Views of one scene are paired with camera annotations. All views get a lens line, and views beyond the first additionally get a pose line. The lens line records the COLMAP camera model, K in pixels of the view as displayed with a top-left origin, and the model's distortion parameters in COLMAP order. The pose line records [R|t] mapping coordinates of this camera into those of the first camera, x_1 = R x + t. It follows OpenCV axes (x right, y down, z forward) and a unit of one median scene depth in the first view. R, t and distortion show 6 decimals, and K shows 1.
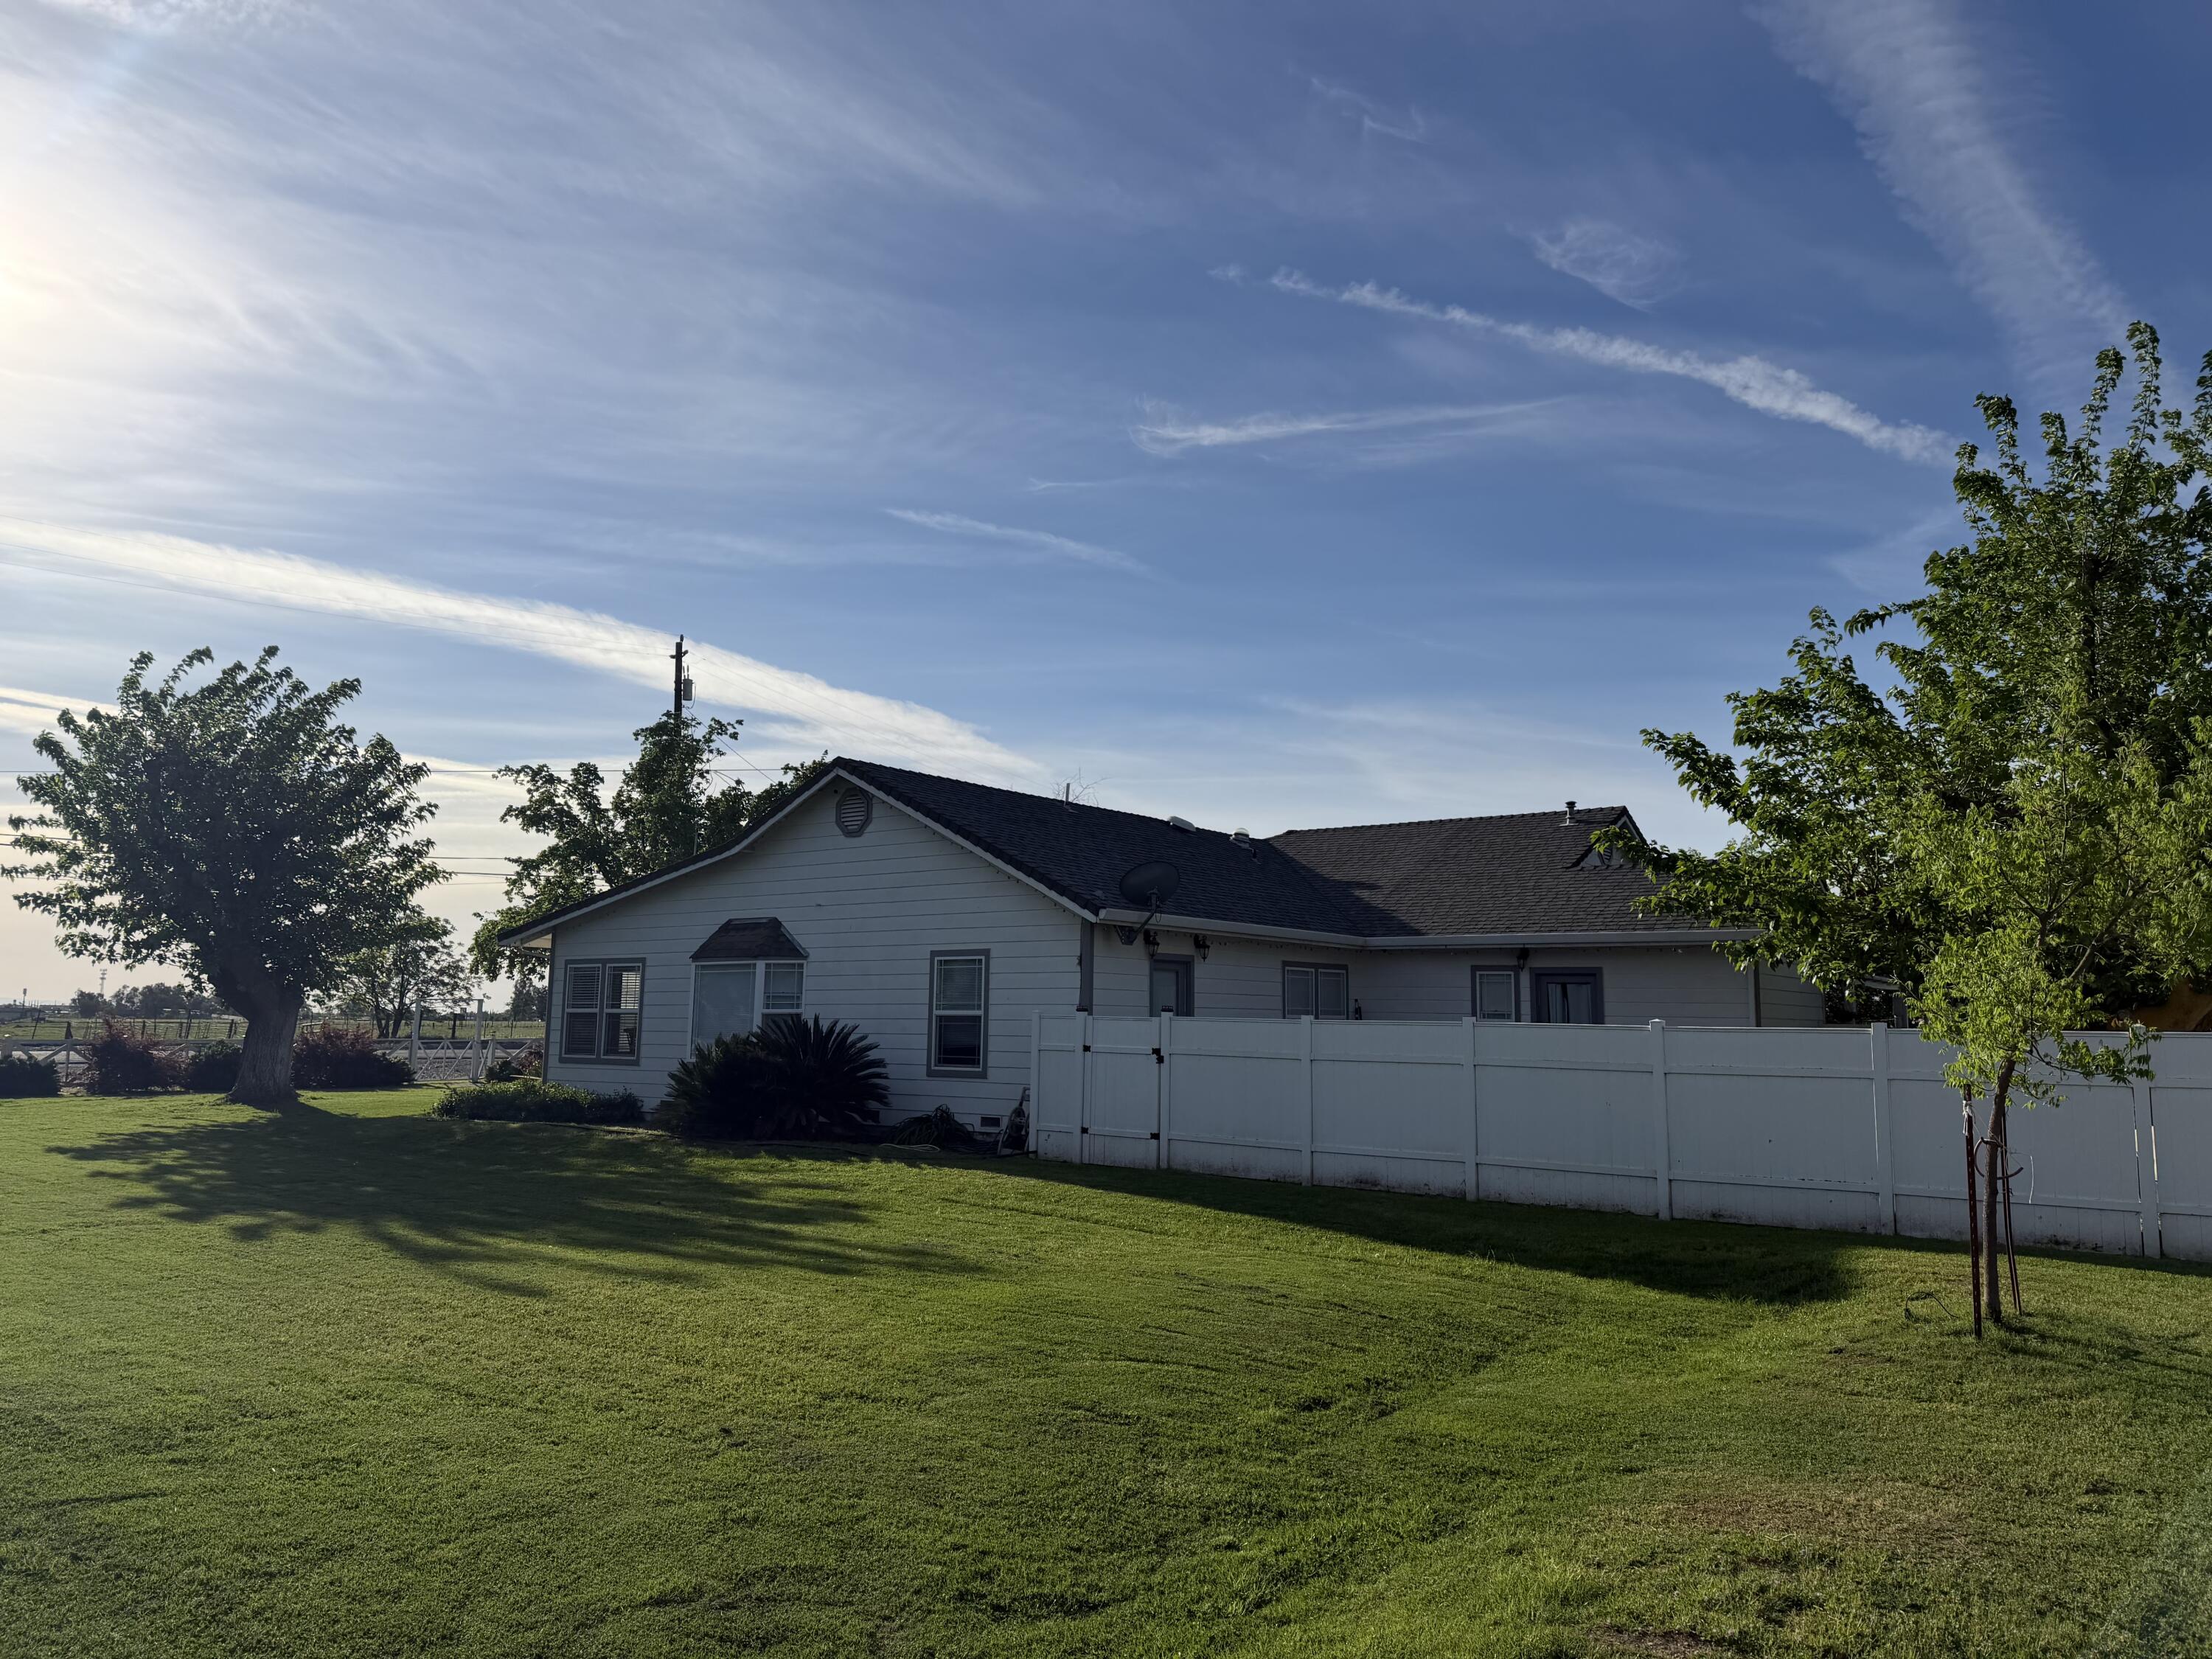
lens RADIAL K [[1547.2, 0, 1106.0], [0, 1547.2, 829.5], [0, 0, 1]] dist [0.092938, -0.000525]
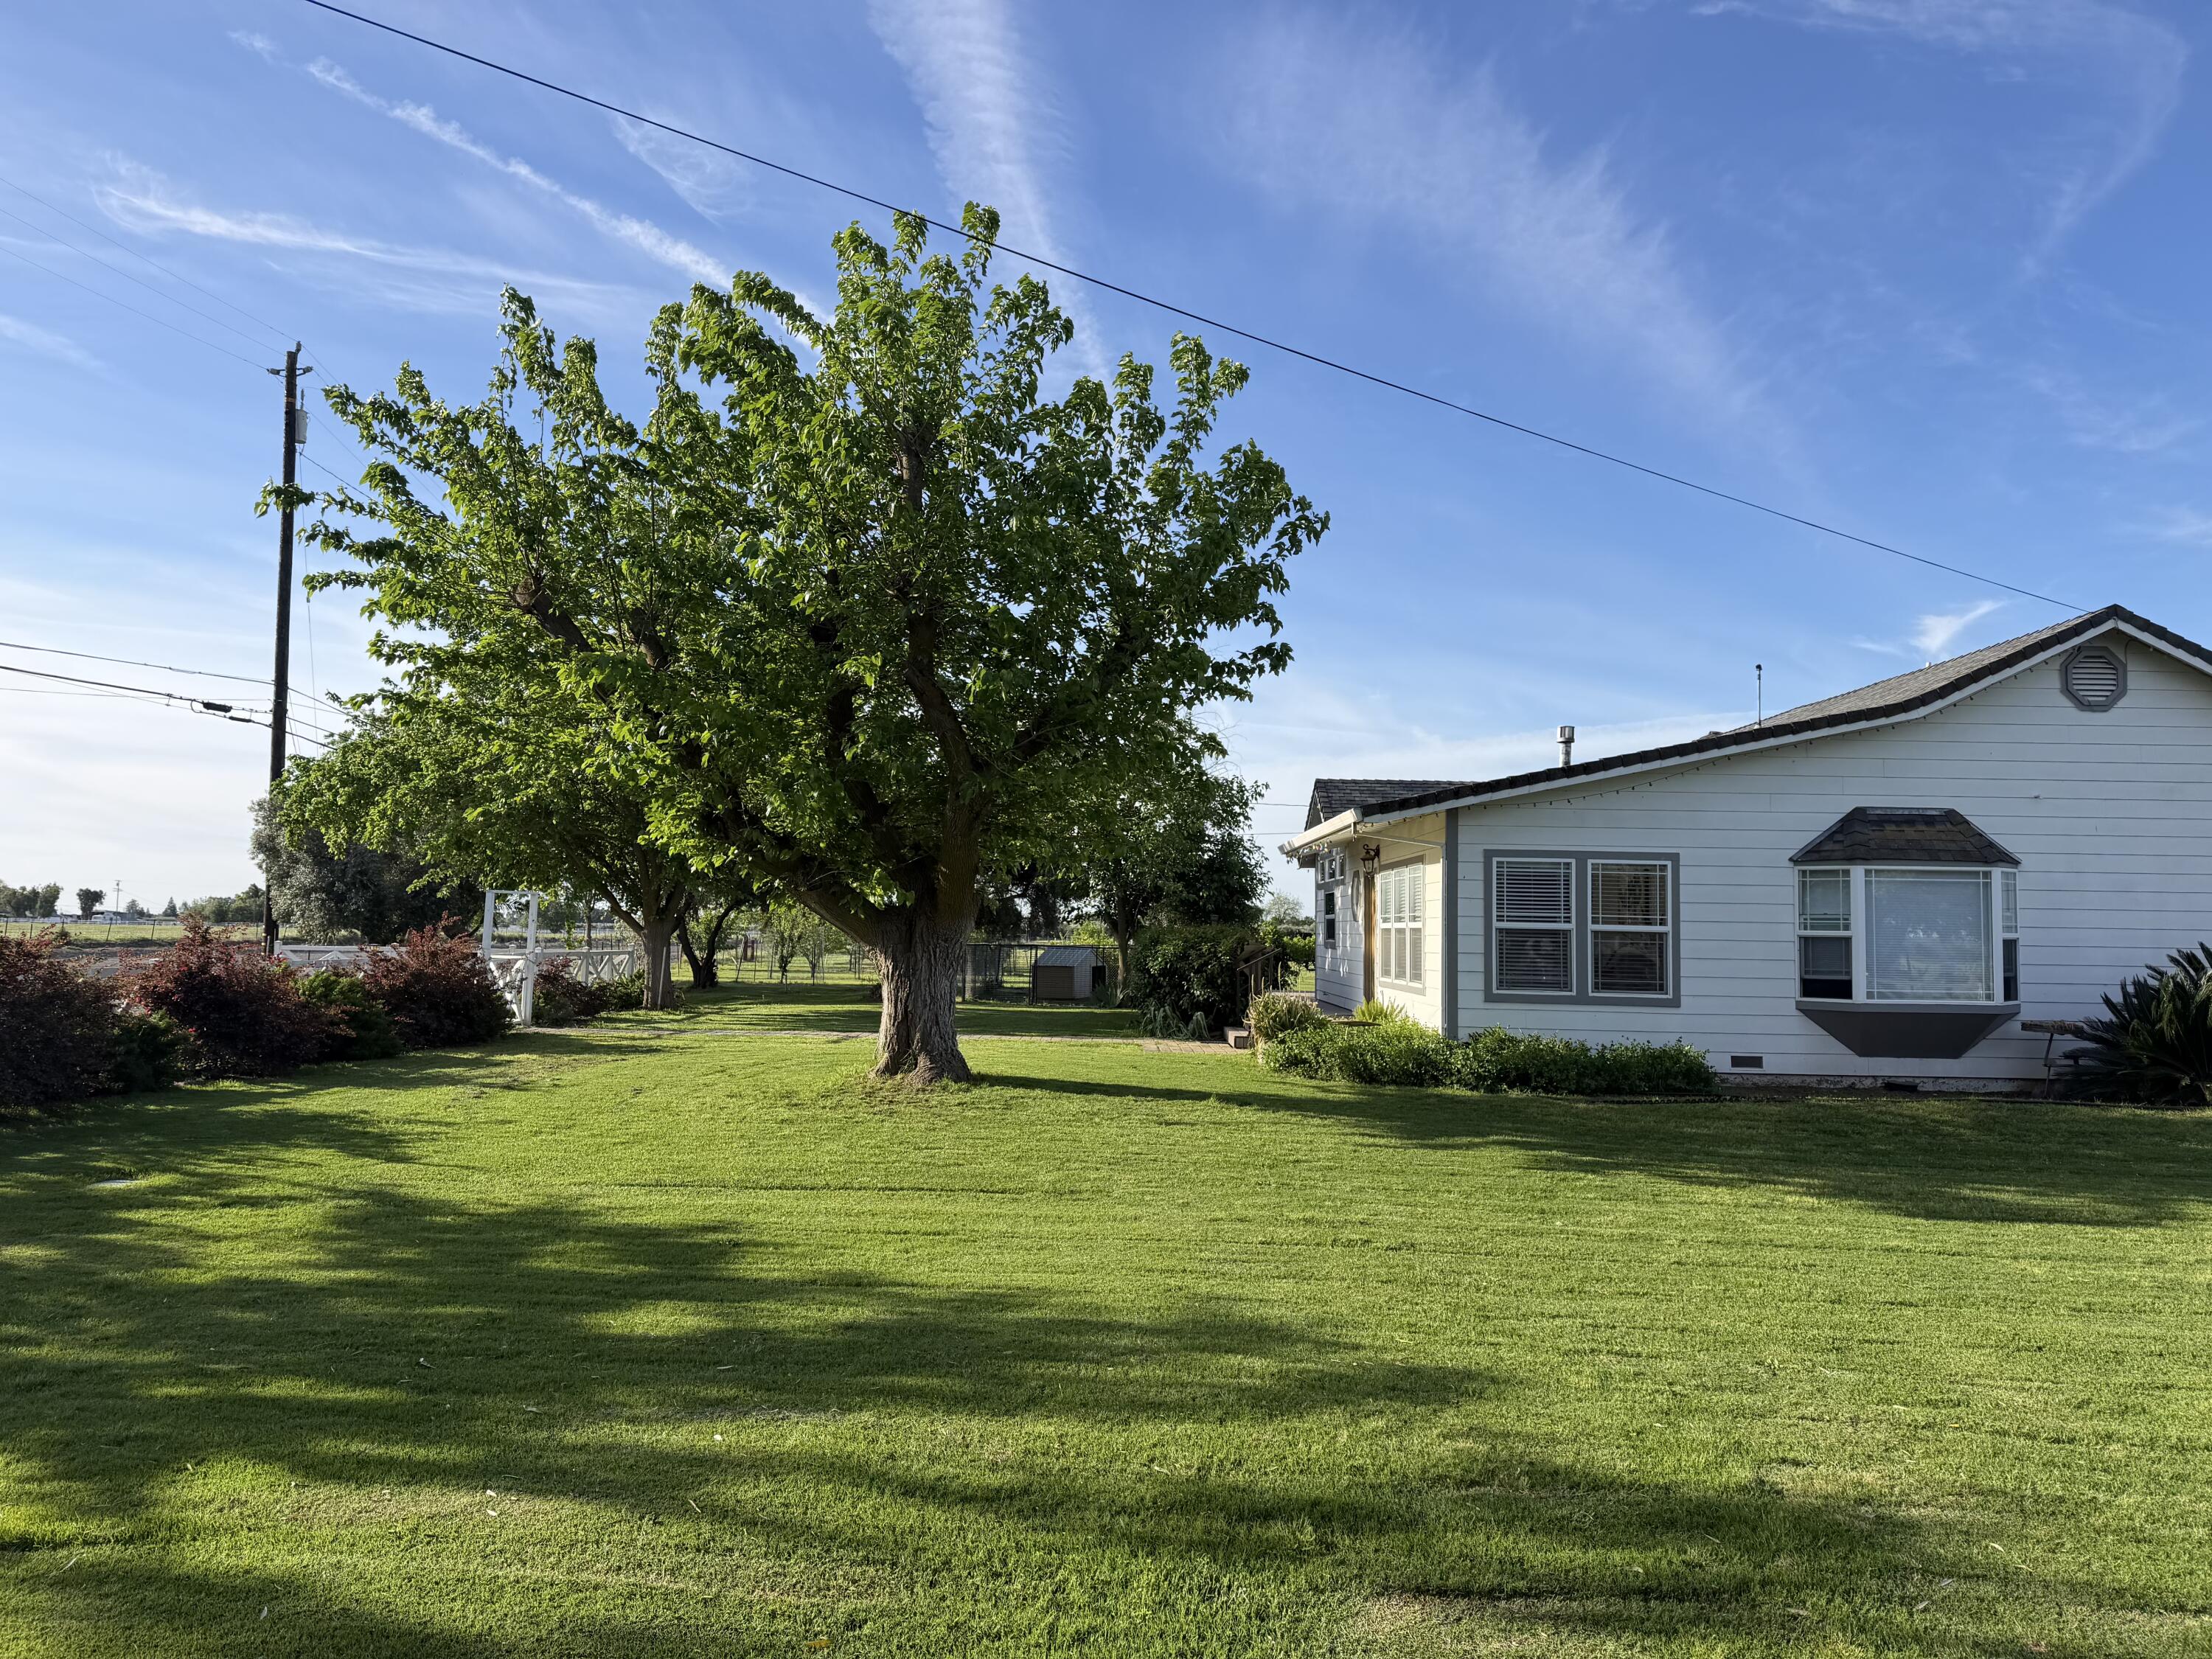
lens RADIAL K [[1510.5, 0, 1106.0], [0, 1510.5, 829.5], [0, 0, 1]] dist [0.004961, -0.004340]
pose [[0.809092, 0.040498, 0.586285, -0.364410], [-0.083368, 0.995443, 0.046291, 0.025261], [-0.581739, -0.086331, 0.808781, 0.248358]]
